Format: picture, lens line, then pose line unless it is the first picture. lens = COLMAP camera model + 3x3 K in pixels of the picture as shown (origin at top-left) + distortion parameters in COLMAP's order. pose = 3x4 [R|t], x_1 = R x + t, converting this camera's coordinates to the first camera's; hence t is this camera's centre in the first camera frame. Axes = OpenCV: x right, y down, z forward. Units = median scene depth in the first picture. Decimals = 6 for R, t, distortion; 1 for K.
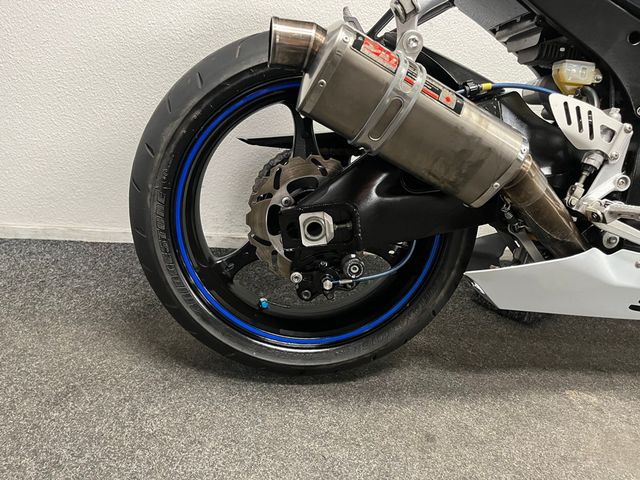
lens RADIAL K [[487.0, 0, 320.0], [0, 487.0, 240.0], [0, 0, 1]] dist [0.063024, -0.002171]
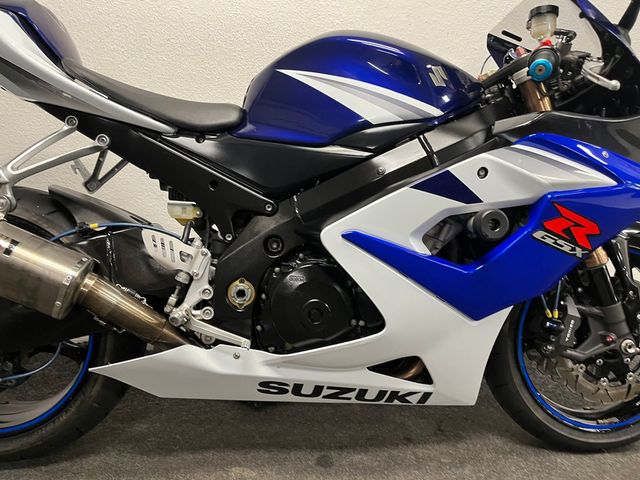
lens RADIAL K [[480.6, 0, 320.0], [0, 480.6, 240.0], [0, 0, 1]] dist [0.024103, 0.000599]
pose [[0.998628, -0.043526, -0.029127, 0.949324], [0.037627, 0.983120, -0.179053, -0.014773], [0.036429, 0.177711, 0.983408, -0.258992]]
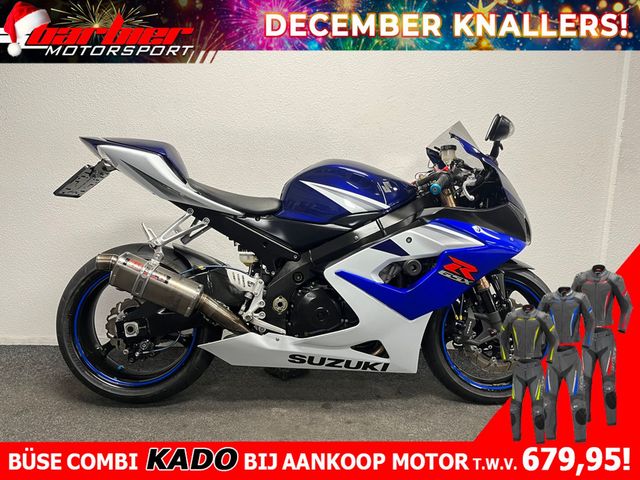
lens RADIAL K [[487.0, 0, 320.0], [0, 487.0, 240.0], [0, 0, 1]] dist [0.063024, -0.002171]
pose [[0.998132, -0.045299, -0.040998, 0.998733], [0.034868, 0.973366, -0.226592, 0.126327], [0.050171, 0.224739, 0.973127, -1.338489]]
